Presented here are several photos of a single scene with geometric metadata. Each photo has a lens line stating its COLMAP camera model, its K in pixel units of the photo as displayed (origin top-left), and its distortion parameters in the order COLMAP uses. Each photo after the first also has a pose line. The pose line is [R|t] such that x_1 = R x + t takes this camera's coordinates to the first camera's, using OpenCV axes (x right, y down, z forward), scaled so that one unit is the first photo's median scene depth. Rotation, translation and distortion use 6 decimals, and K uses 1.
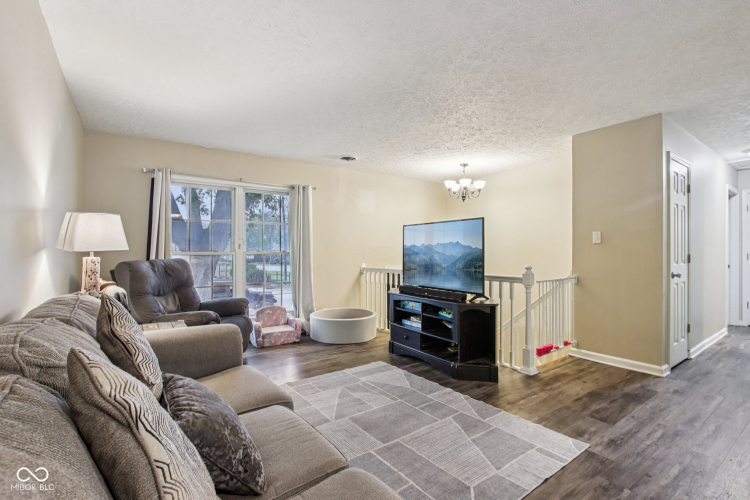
lens RADIAL K [[353.0, 0, 375.2], [0, 353.0, 251.0], [0, 0, 1]] dist [-0.028572, 0.003022]
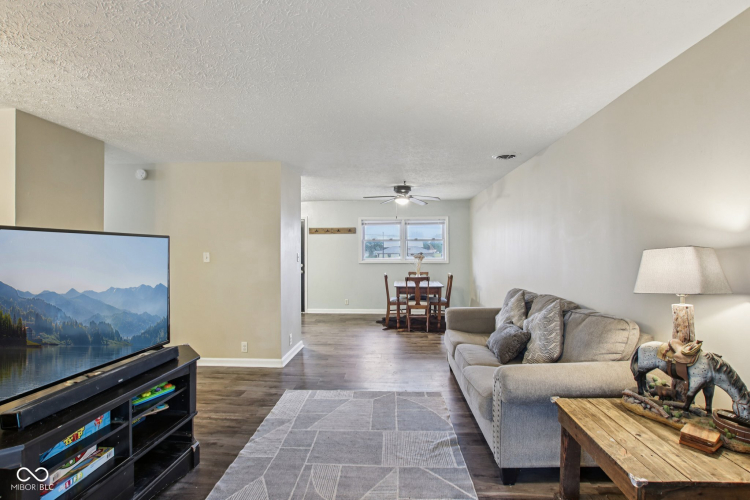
lens RADIAL K [[353.0, 0, 378.3], [0, 353.0, 251.8], [0, 0, 1]] dist [-0.028572, 0.003022]
pose [[-0.790257, -0.000831, 0.612774, -0.417770], [-0.002438, 0.999995, -0.001788, -0.054540], [-0.612770, -0.002907, -0.790256, 1.137290]]
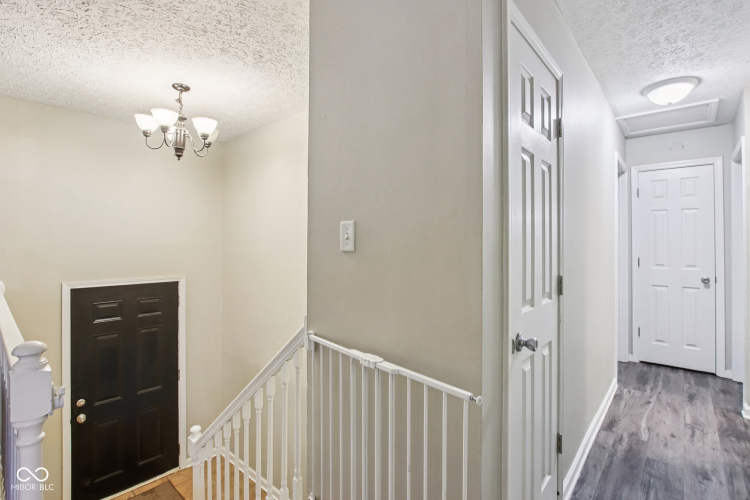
lens RADIAL K [[353.0, 0, 379.9], [0, 353.0, 234.7], [0, 0, 1]] dist [-0.028572, 0.003022]
pose [[0.971646, 0.009848, 0.236235, 0.577729], [-0.005729, 0.999819, -0.018119, -0.033461], [-0.236370, 0.016252, 0.971527, 0.617625]]
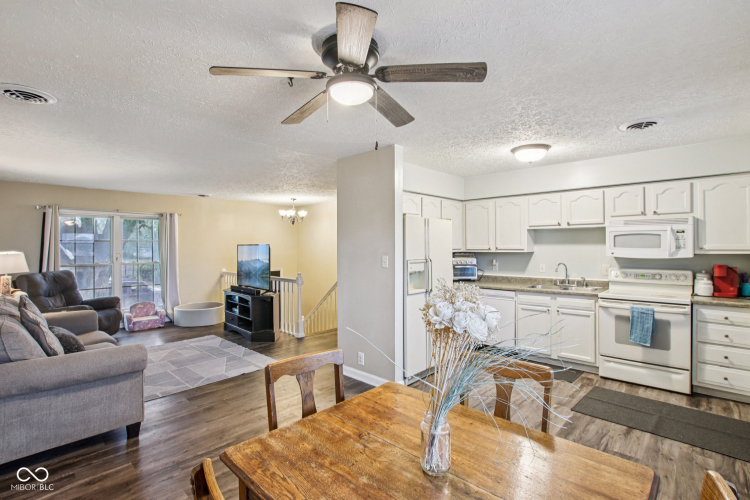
lens RADIAL K [[353.0, 0, 375.8], [0, 353.0, 246.1], [0, 0, 1]] dist [-0.028572, 0.003022]
pose [[0.980755, -0.003271, 0.195214, 0.417886], [0.003315, 0.999995, 0.000102, -0.075408], [-0.195213, 0.000547, 0.980761, -0.648026]]
